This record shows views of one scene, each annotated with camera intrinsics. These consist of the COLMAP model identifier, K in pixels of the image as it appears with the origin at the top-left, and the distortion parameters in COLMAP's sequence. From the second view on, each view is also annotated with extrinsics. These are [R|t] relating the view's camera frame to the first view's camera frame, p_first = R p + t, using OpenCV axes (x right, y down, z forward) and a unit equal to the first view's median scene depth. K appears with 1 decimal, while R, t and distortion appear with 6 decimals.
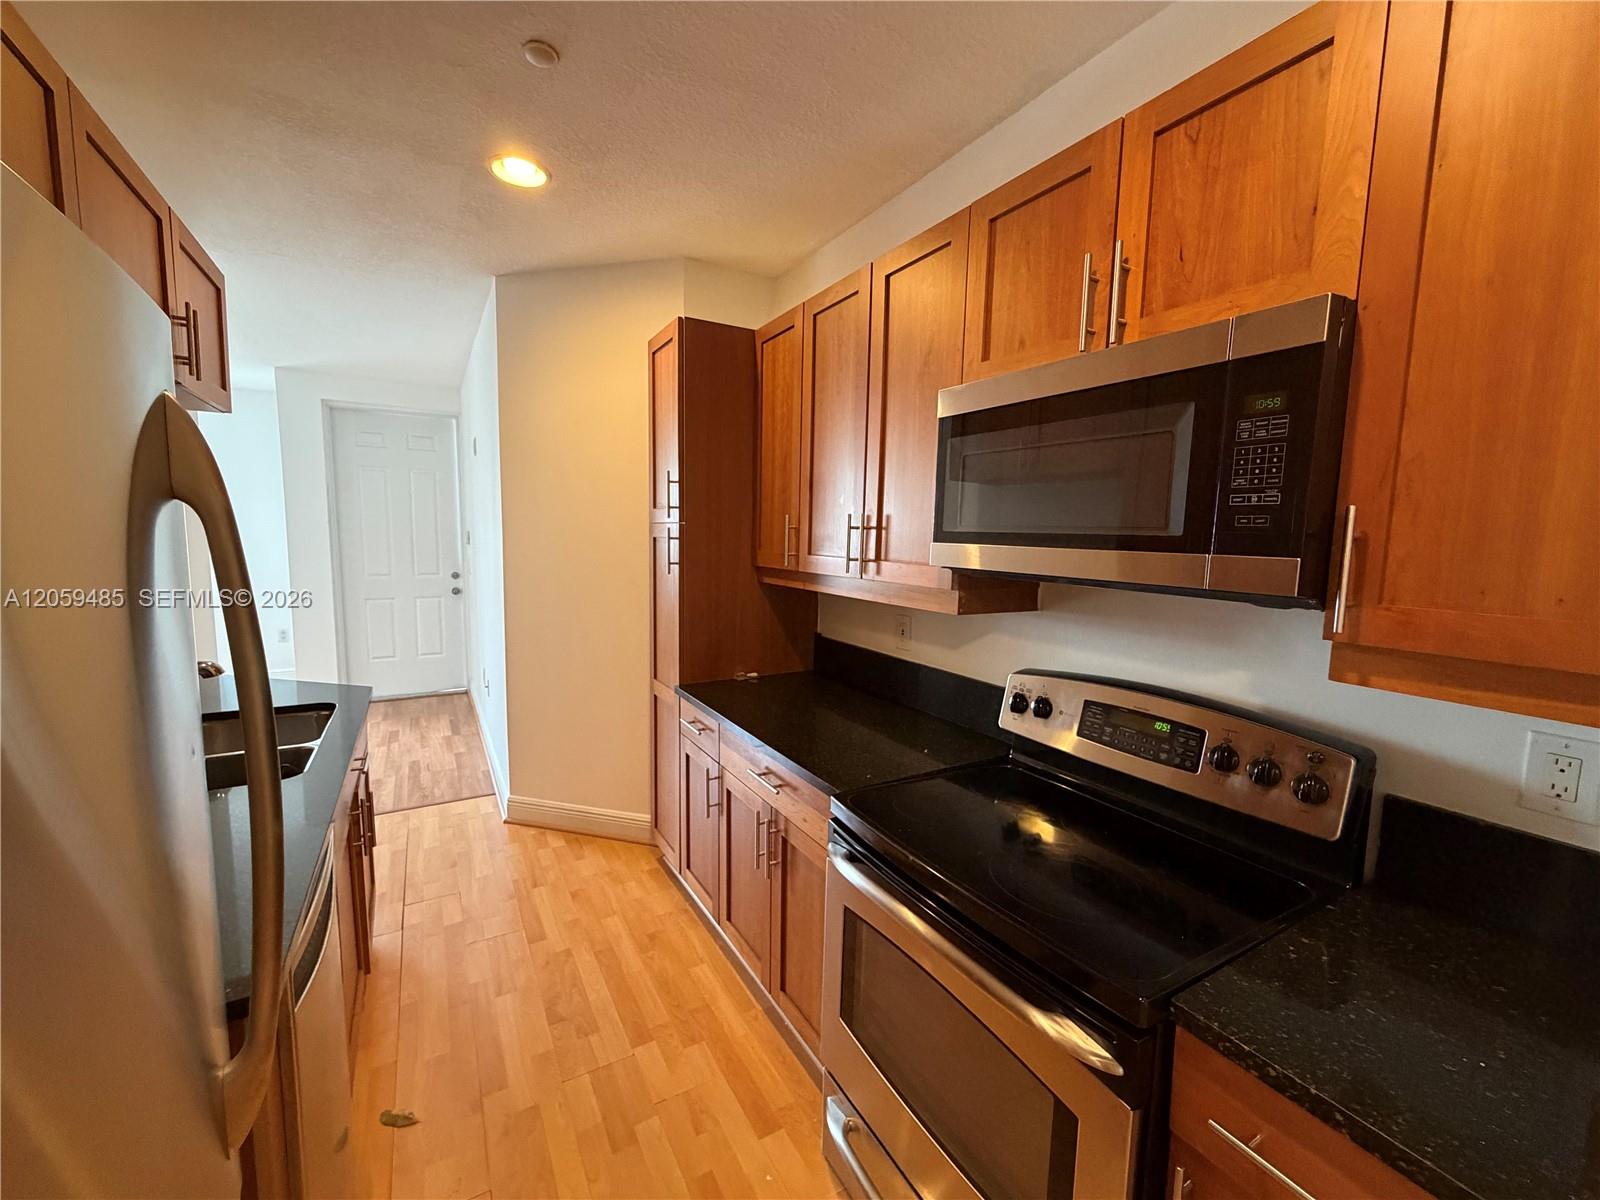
lens RADIAL K [[641.5, 0, 795.8], [0, 641.5, 600.0], [0, 0, 1]] dist [-0.000636, -0.000178]
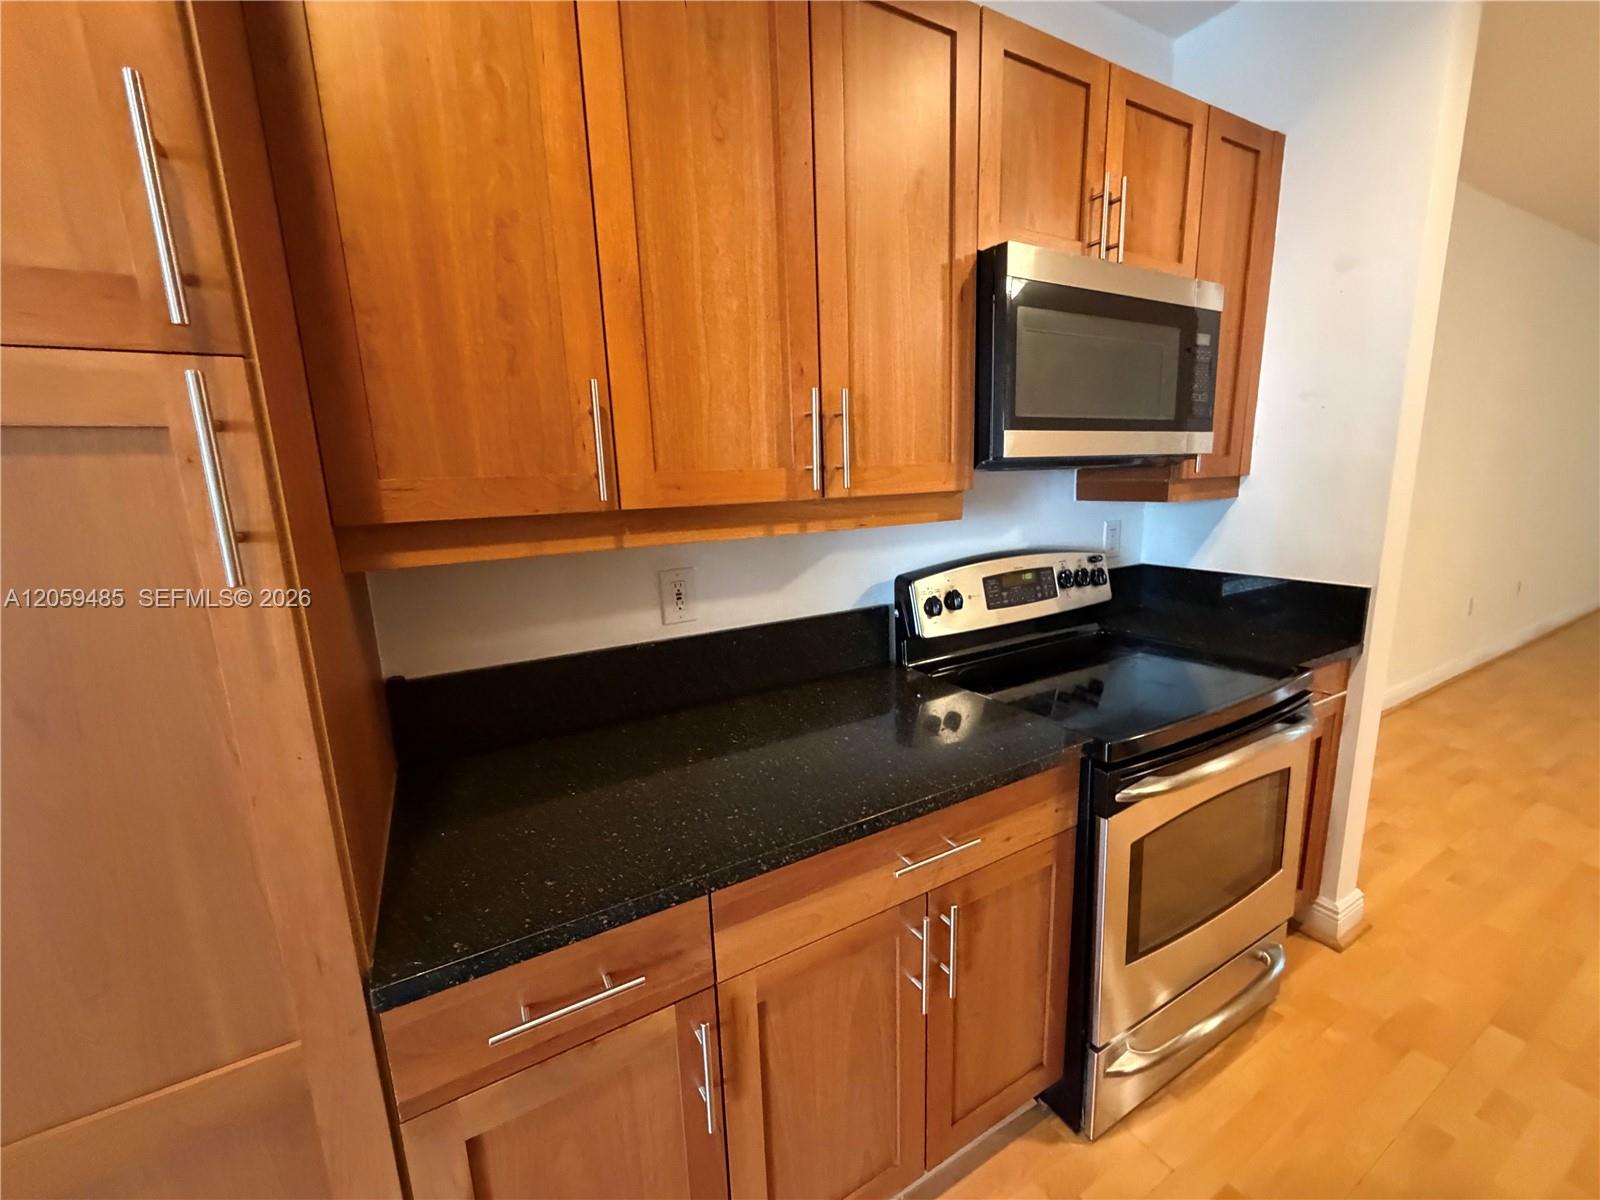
lens RADIAL K [[628.6, 0, 788.5], [0, 628.6, 601.9], [0, 0, 1]] dist [-0.002985, -0.000362]
pose [[0.027909, -0.210592, 0.977176, -0.413599], [0.146268, 0.967895, 0.204414, -0.051689], [-0.988851, 0.137225, 0.057816, 0.803773]]
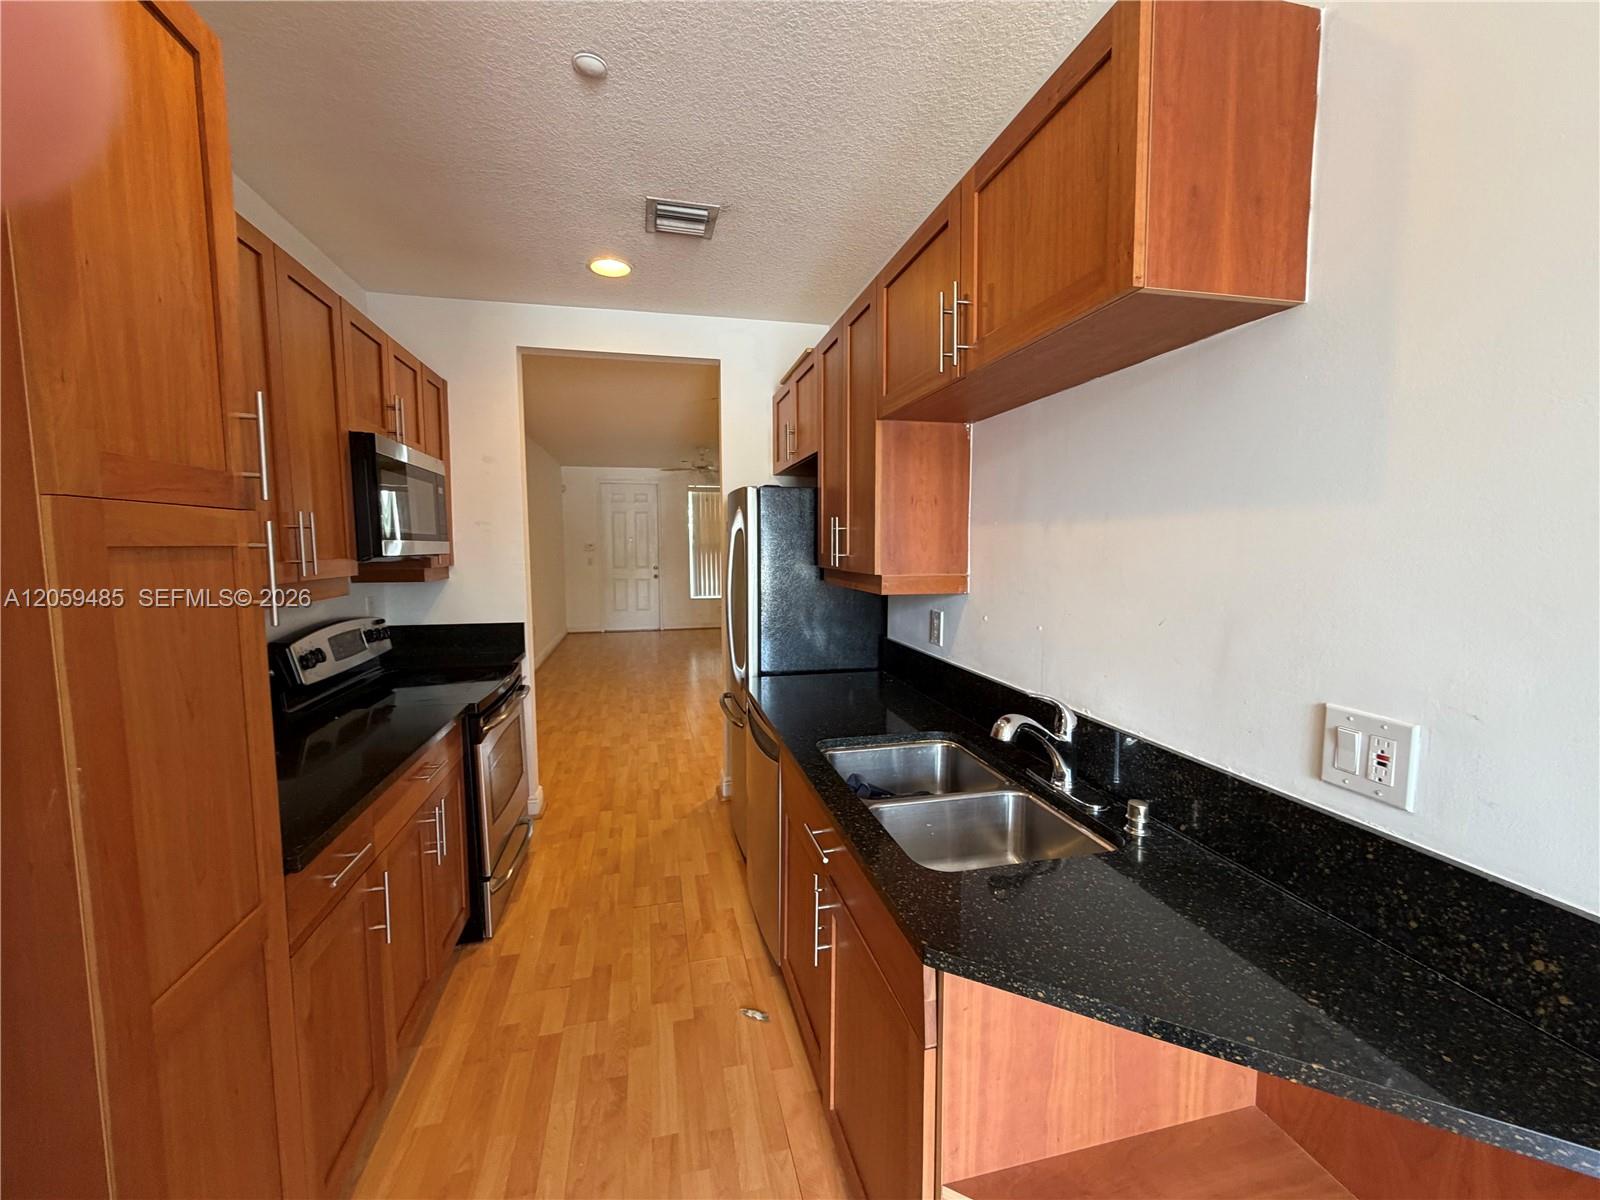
lens RADIAL K [[639.0, 0, 797.1], [0, 639.0, 601.0], [0, 0, 1]] dist [0.000687, 0.000150]
pose [[-0.957104, -0.044606, 0.286289, -0.674885], [0.012876, 0.980555, 0.195824, -0.140047], [-0.289457, 0.191110, -0.937919, 1.319331]]
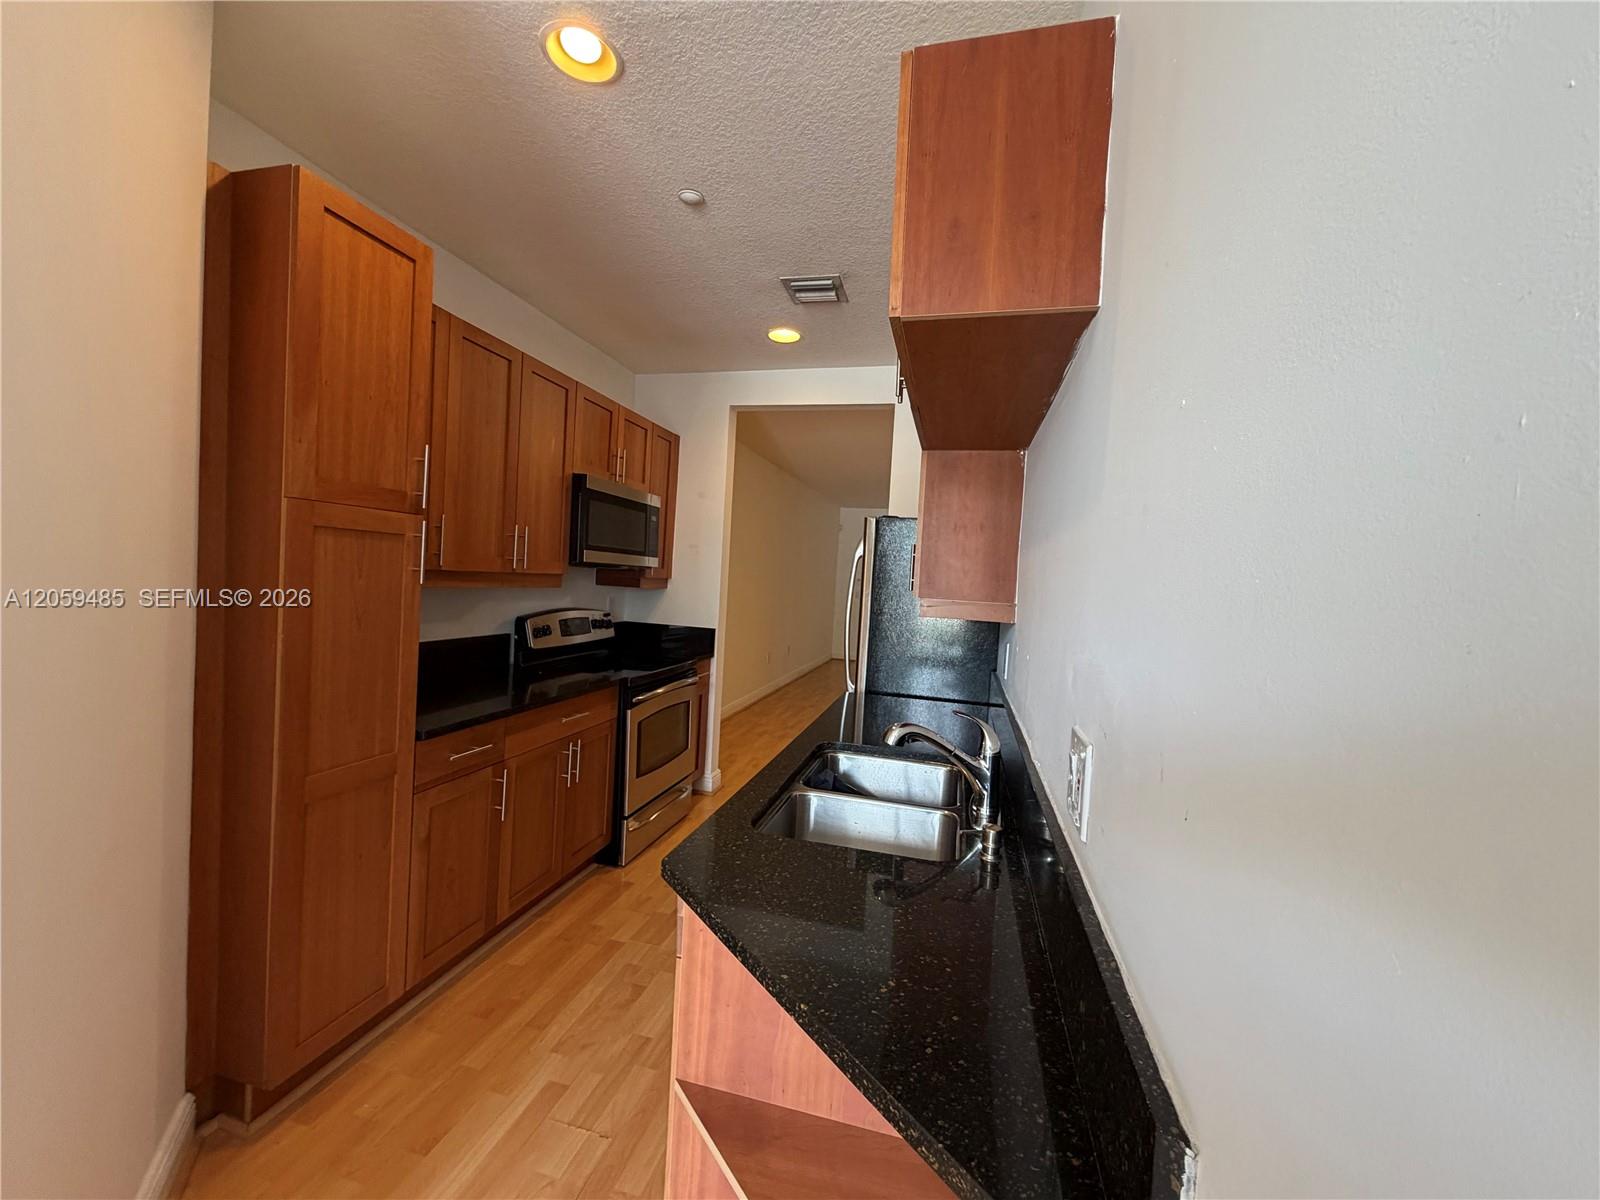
lens RADIAL K [[639.0, 0, 797.1], [0, 639.0, 601.0], [0, 0, 1]] dist [0.000687, 0.000150]
pose [[-0.711192, -0.085393, 0.697792, -1.026484], [0.002670, 0.992260, 0.124150, -0.111185], [-0.702993, 0.090157, -0.705459, 1.226386]]
